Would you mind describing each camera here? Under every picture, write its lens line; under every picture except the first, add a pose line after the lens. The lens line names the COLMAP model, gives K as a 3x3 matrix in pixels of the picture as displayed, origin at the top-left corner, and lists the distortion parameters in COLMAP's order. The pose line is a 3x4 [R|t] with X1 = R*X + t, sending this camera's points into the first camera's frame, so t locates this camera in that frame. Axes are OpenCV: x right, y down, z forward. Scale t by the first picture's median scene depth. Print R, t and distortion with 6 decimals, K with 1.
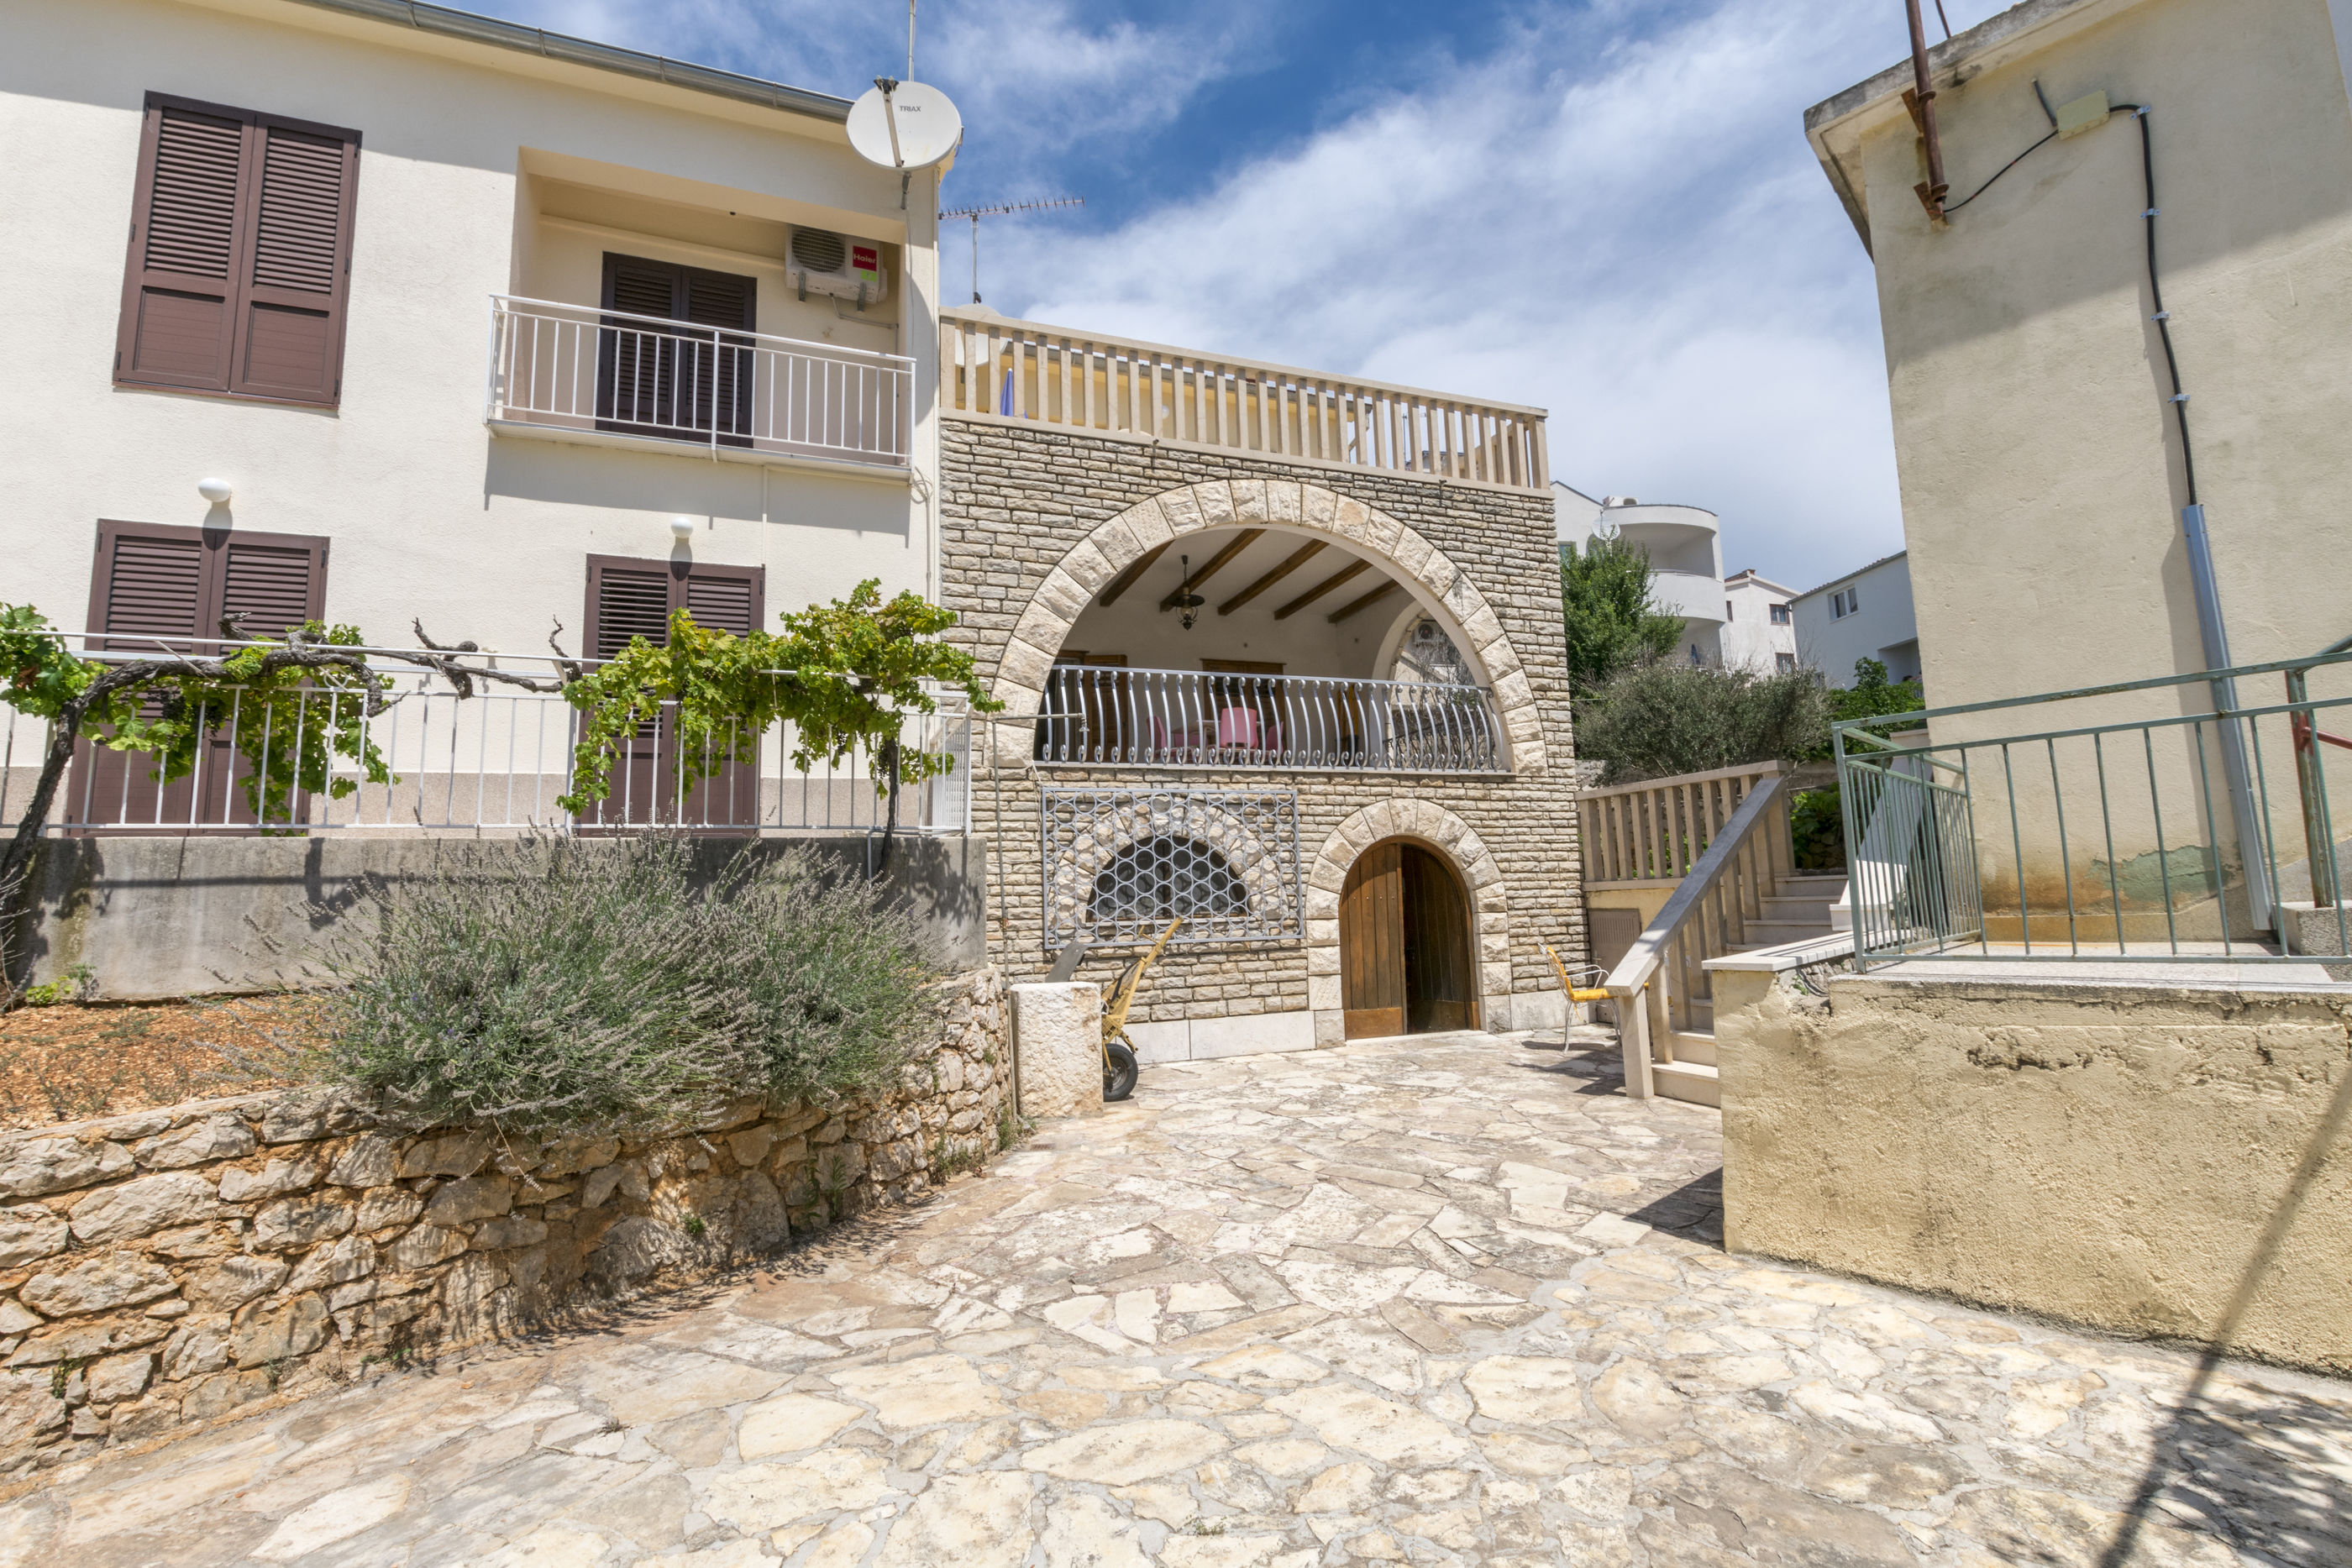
lens RADIAL K [[1014.8, 0, 1167.7], [0, 1014.8, 779.2], [0, 0, 1]] dist [-0.010463, -0.000506]
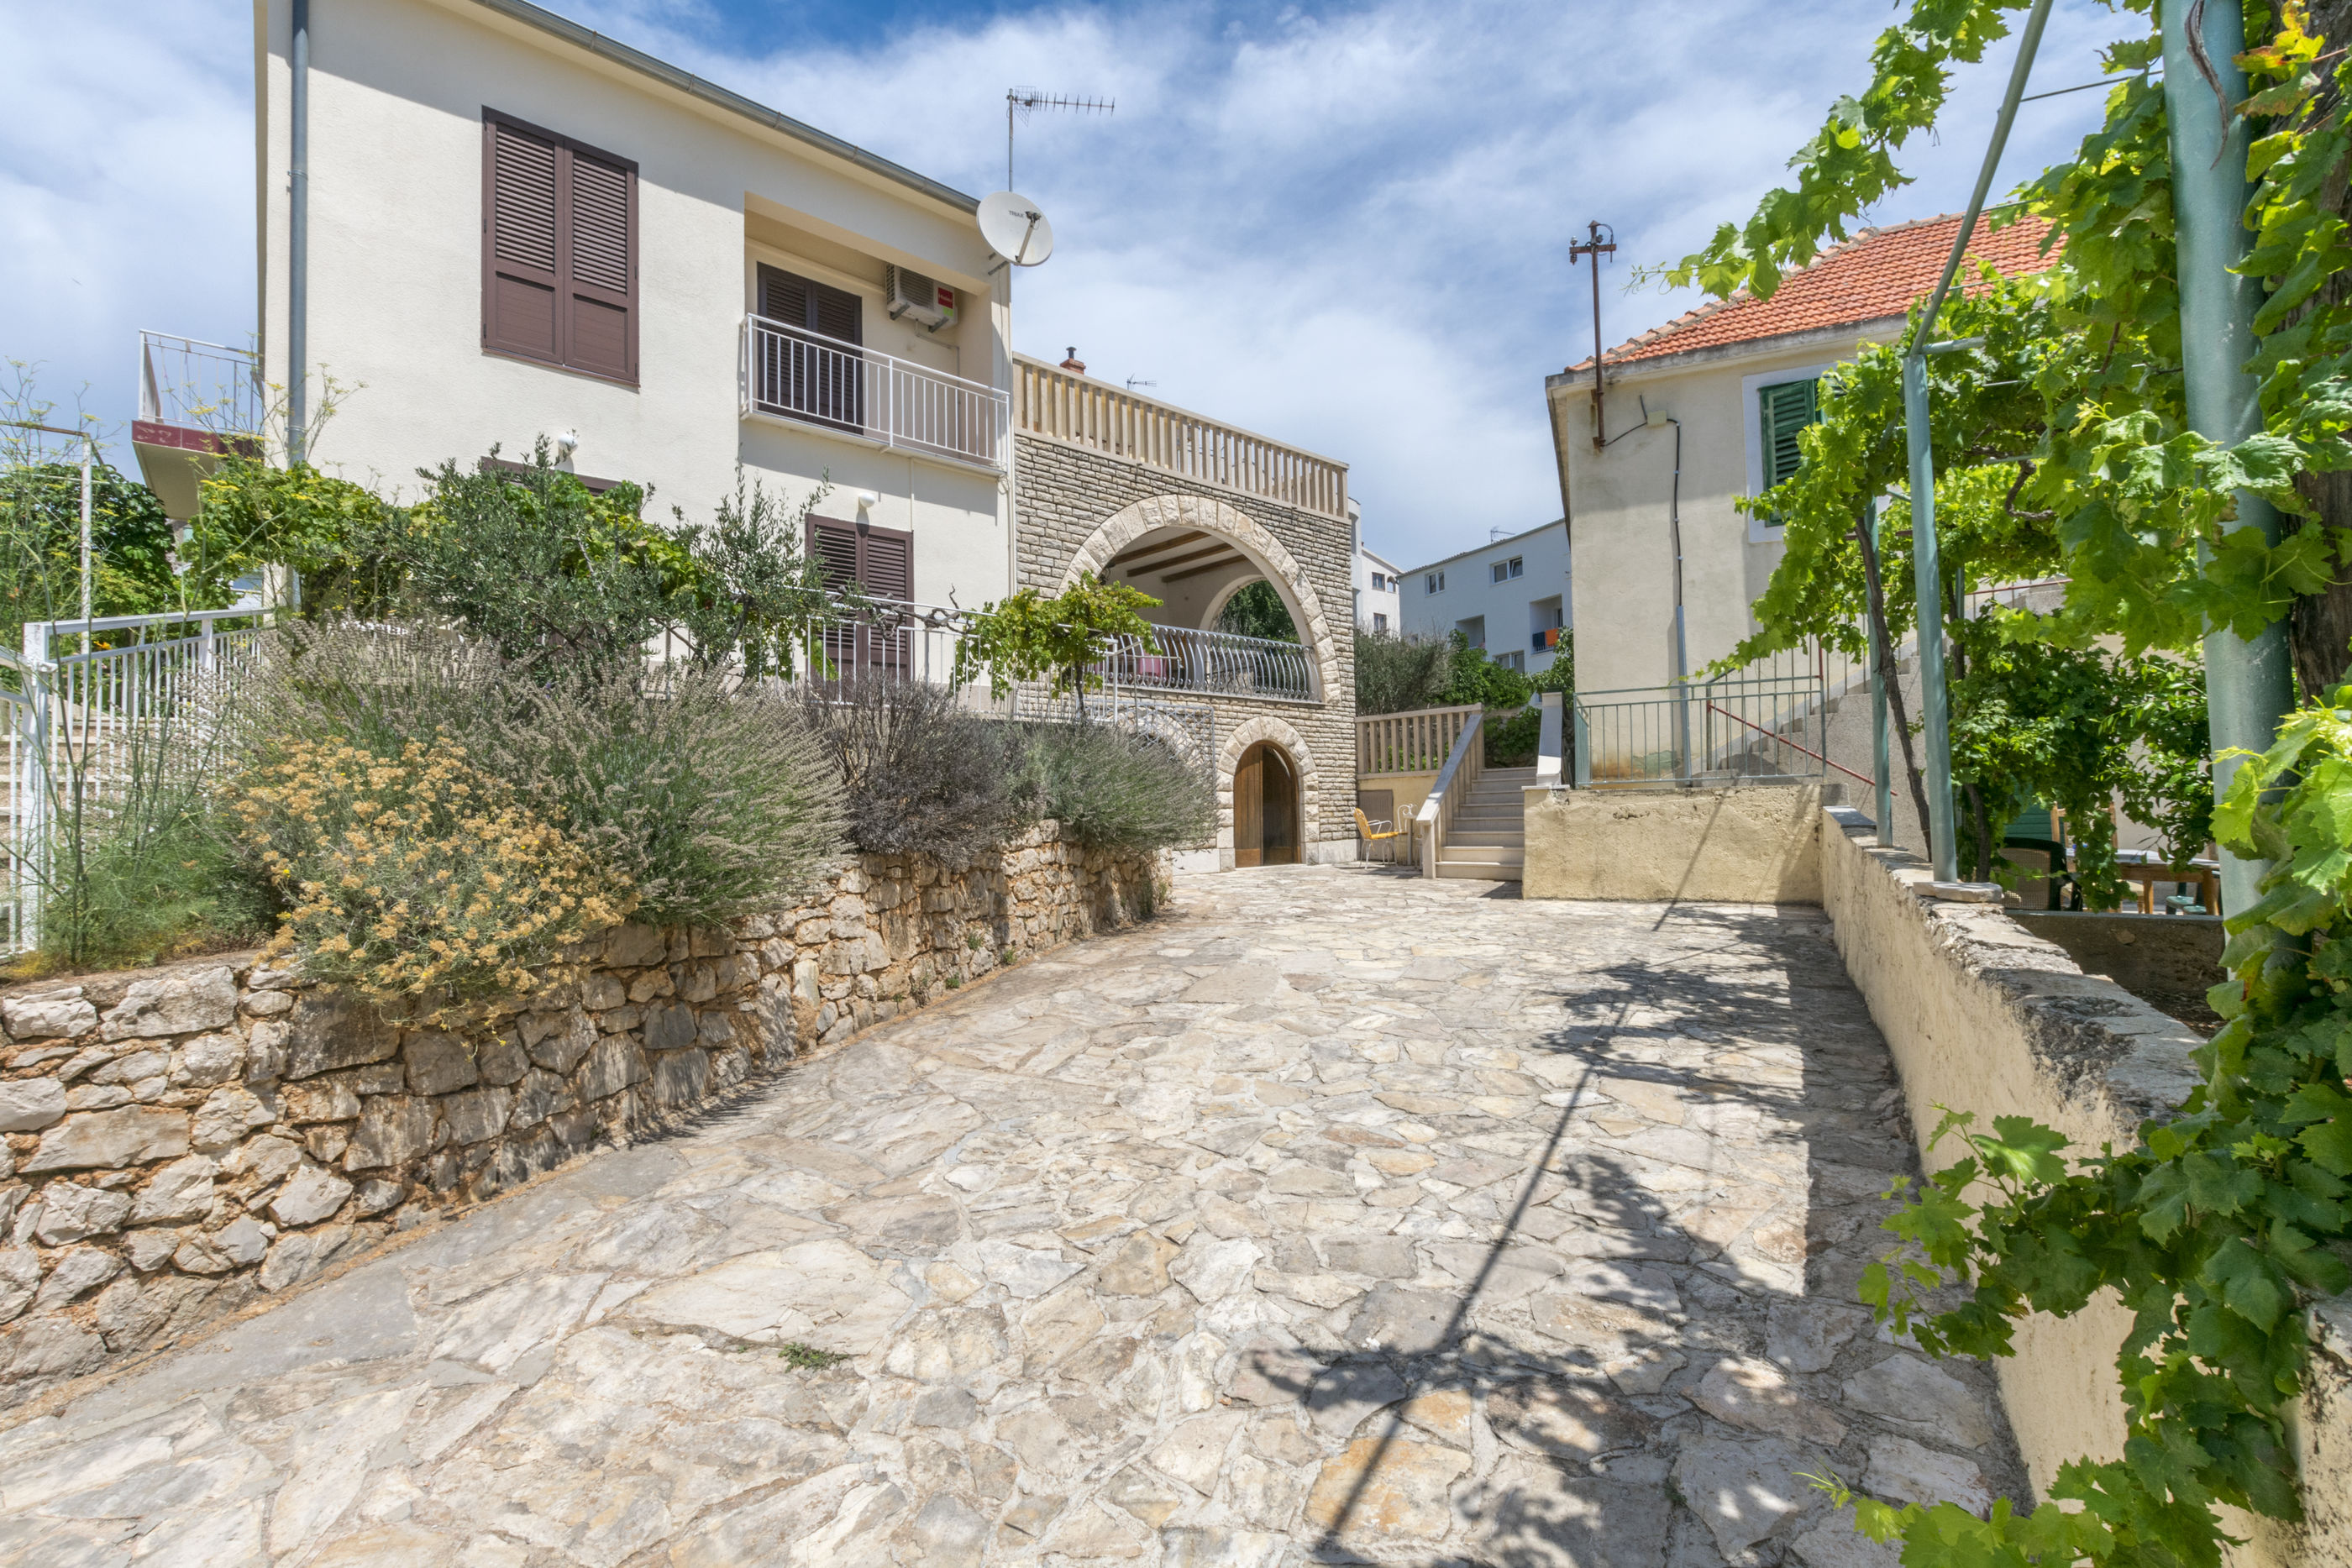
lens RADIAL K [[1014.8, 0, 1180.0], [0, 1014.8, 783.5], [0, 0, 1]] dist [-0.010463, -0.000506]
pose [[0.930529, 0.025098, 0.365358, -0.498961], [-0.057867, 0.995192, 0.079019, 0.007250], [-0.361619, -0.094671, 0.927507, -0.440295]]
